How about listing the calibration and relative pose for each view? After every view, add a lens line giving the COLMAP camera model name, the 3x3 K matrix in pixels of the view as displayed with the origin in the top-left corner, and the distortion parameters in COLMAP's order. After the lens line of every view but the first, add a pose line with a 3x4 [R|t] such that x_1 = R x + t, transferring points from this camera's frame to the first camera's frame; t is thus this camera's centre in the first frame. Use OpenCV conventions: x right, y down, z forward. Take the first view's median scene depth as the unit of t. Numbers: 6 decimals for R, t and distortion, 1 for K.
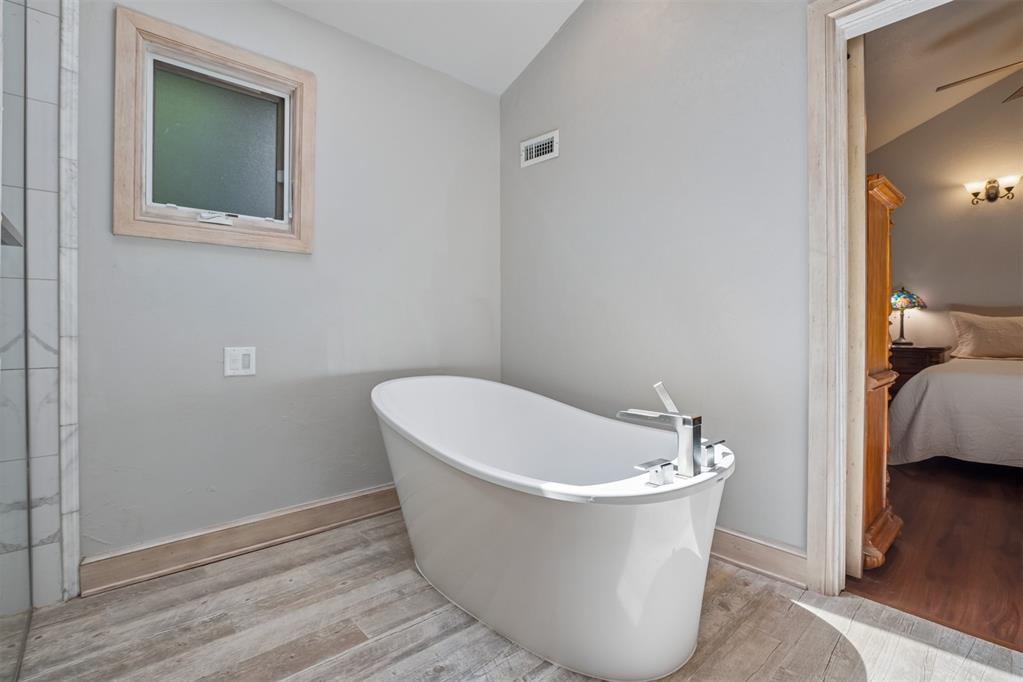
lens RADIAL K [[474.3, 0, 506.7], [0, 474.3, 326.1], [0, 0, 1]] dist [-0.020162, 0.000983]
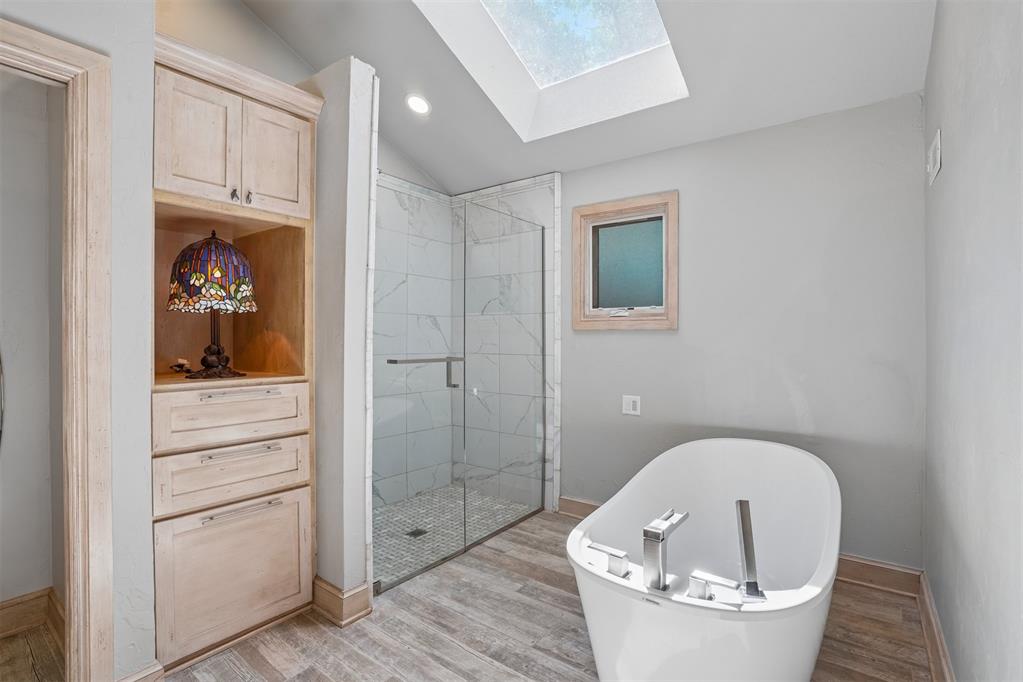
lens RADIAL K [[474.3, 0, 511.9], [0, 474.3, 341.6], [0, 0, 1]] dist [-0.020162, 0.000983]
pose [[0.204524, 0.005320, -0.978847, 0.893177], [-0.001479, 0.999986, 0.005126, -0.144850], [0.978860, 0.000399, 0.204529, 0.332385]]
